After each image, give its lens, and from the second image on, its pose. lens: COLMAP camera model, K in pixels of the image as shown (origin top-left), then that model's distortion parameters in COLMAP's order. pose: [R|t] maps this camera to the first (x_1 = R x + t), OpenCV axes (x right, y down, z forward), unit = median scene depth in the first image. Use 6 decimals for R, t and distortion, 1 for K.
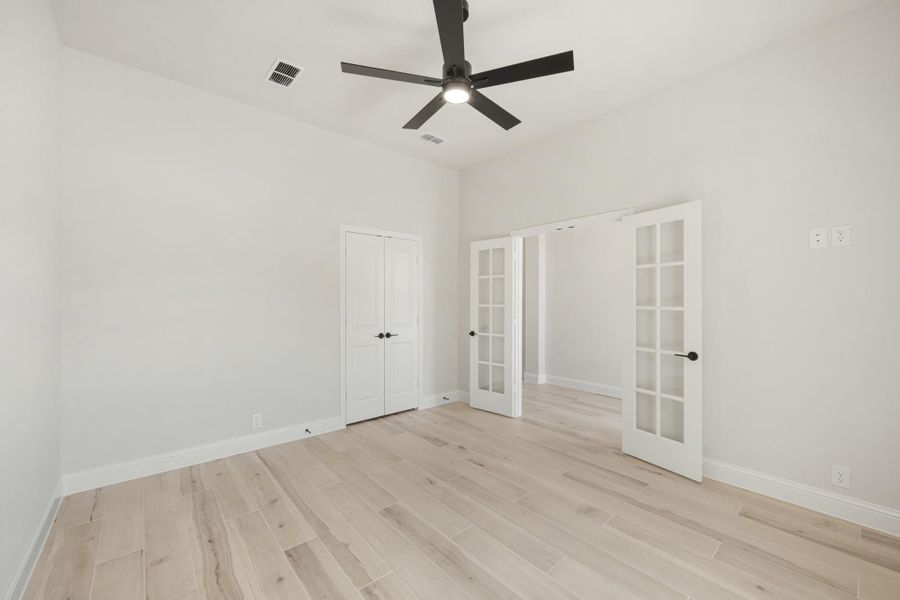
lens RADIAL K [[359.7, 0, 449.1], [0, 359.7, 304.7], [0, 0, 1]] dist [-0.000173, 0.000109]
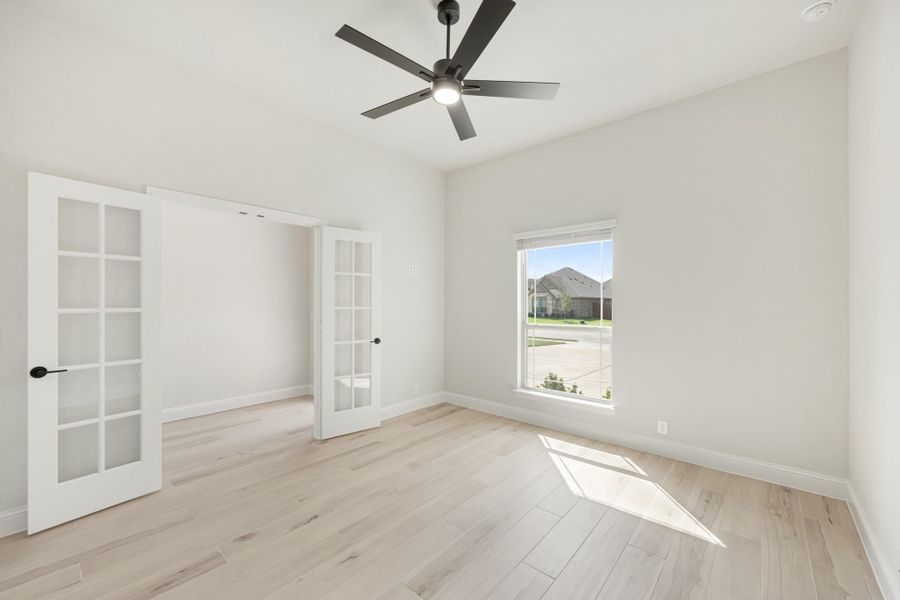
lens RADIAL K [[359.7, 0, 449.1], [0, 359.7, 304.7], [0, 0, 1]] dist [-0.000173, 0.000109]
pose [[-0.143894, -0.005404, 0.989578, -0.705368], [0.005296, 0.999967, 0.006231, -0.009091], [-0.989579, 0.006137, -0.143861, 0.824289]]
